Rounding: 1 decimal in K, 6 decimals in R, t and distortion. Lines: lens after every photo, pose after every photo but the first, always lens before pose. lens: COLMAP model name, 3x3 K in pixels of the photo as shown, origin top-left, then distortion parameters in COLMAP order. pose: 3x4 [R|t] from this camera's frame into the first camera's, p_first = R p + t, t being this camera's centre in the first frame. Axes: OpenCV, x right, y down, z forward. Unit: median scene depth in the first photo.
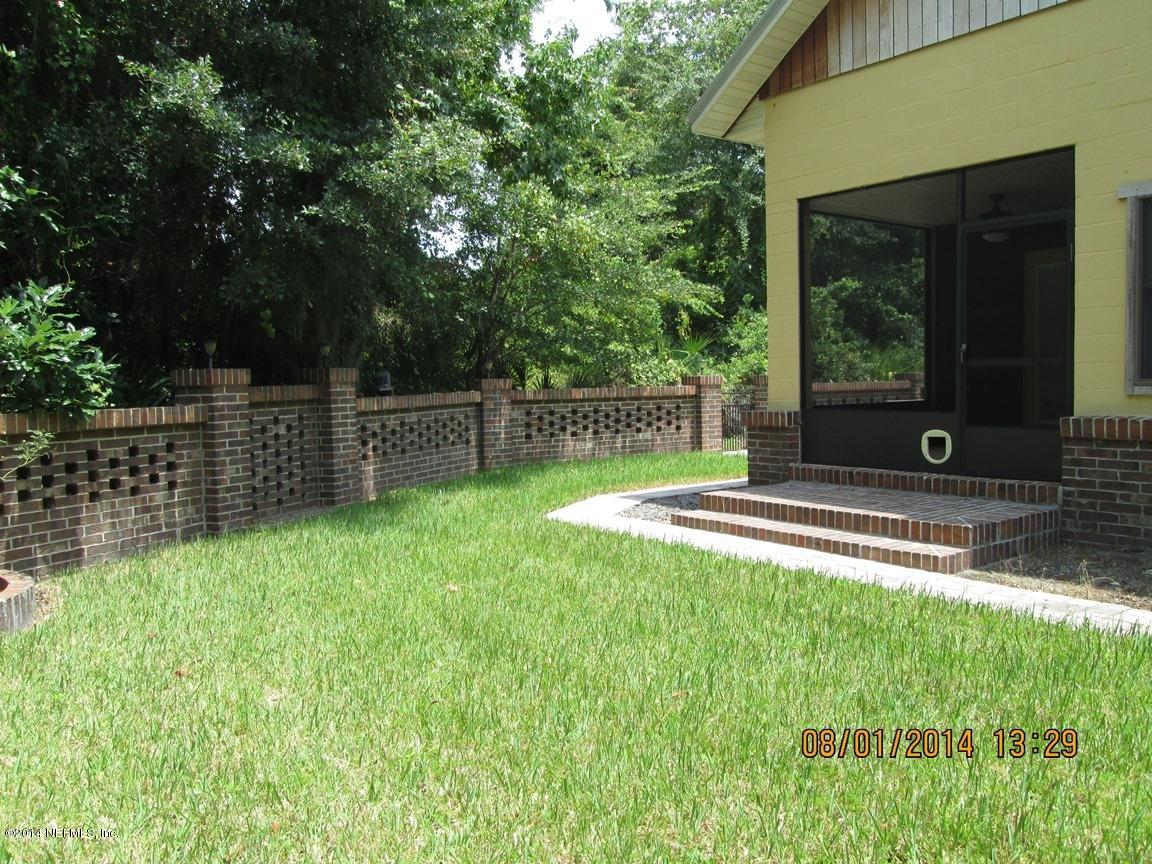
lens RADIAL K [[959.6, 0, 575.9], [0, 959.6, 432.4], [0, 0, 1]] dist [-0.035926, 0.015017]
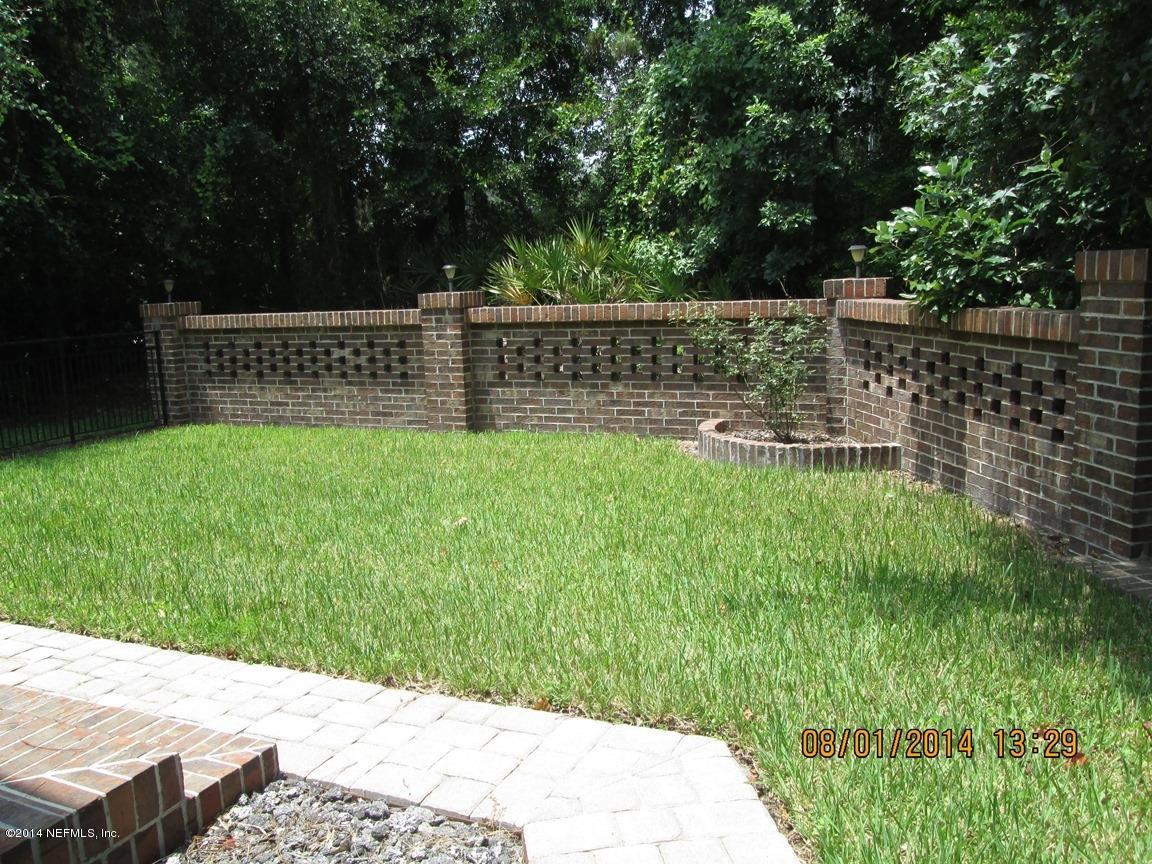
lens RADIAL K [[959.6, 0, 576.0], [0, 959.6, 431.6], [0, 0, 1]] dist [-0.035926, 0.015017]
pose [[-0.880965, 0.125174, -0.456325, 0.161735], [0.025886, 0.975681, 0.217663, -0.097759], [0.472473, 0.179941, -0.862781, 1.432087]]
